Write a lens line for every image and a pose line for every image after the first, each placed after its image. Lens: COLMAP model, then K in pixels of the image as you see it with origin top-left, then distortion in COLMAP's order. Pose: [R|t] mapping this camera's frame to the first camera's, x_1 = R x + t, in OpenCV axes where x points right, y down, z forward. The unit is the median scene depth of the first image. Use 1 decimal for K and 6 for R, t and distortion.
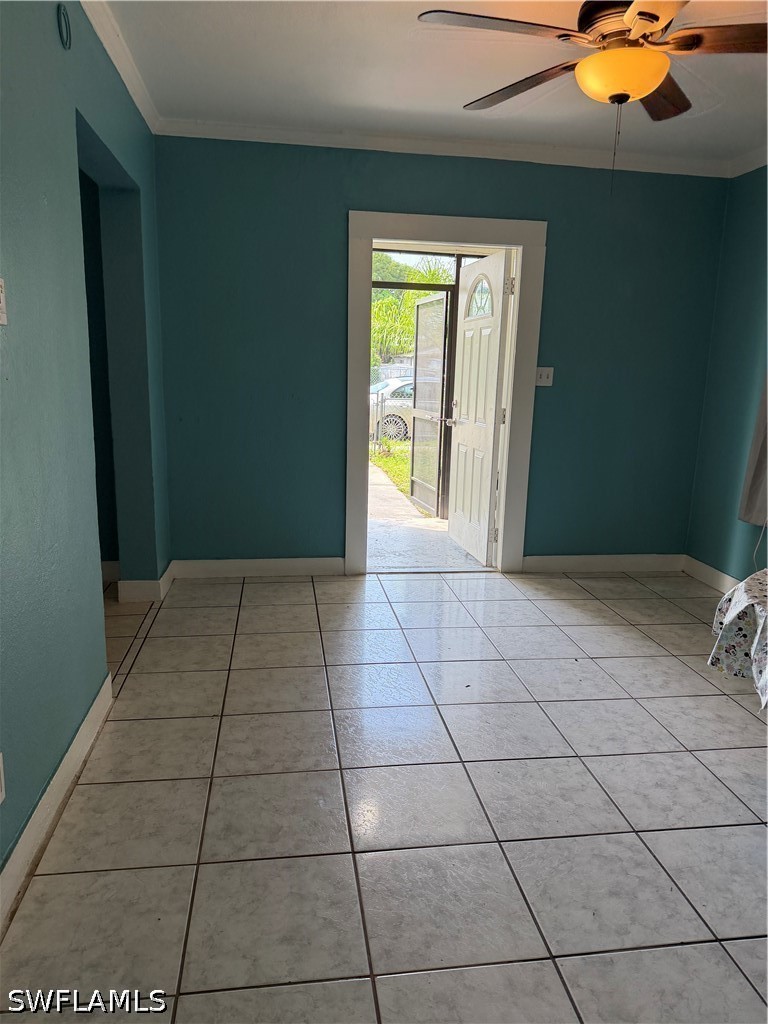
lens RADIAL K [[719.1, 0, 384.0], [0, 719.1, 512.0], [0, 0, 1]] dist [0.092775, -0.067446]
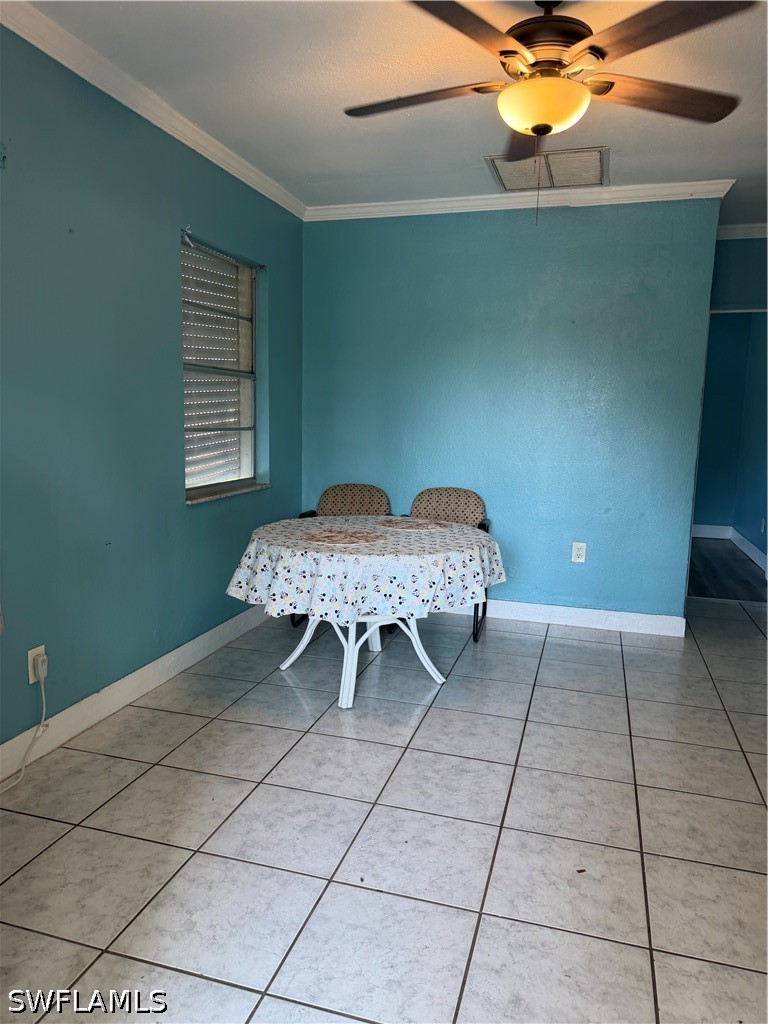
lens RADIAL K [[719.1, 0, 384.0], [0, 719.1, 512.0], [0, 0, 1]] dist [0.092775, -0.067446]
pose [[-0.911570, -0.105982, 0.397252, 0.053678], [0.029239, 0.947049, 0.319756, -0.302889], [-0.410105, 0.303095, -0.860202, 1.616739]]
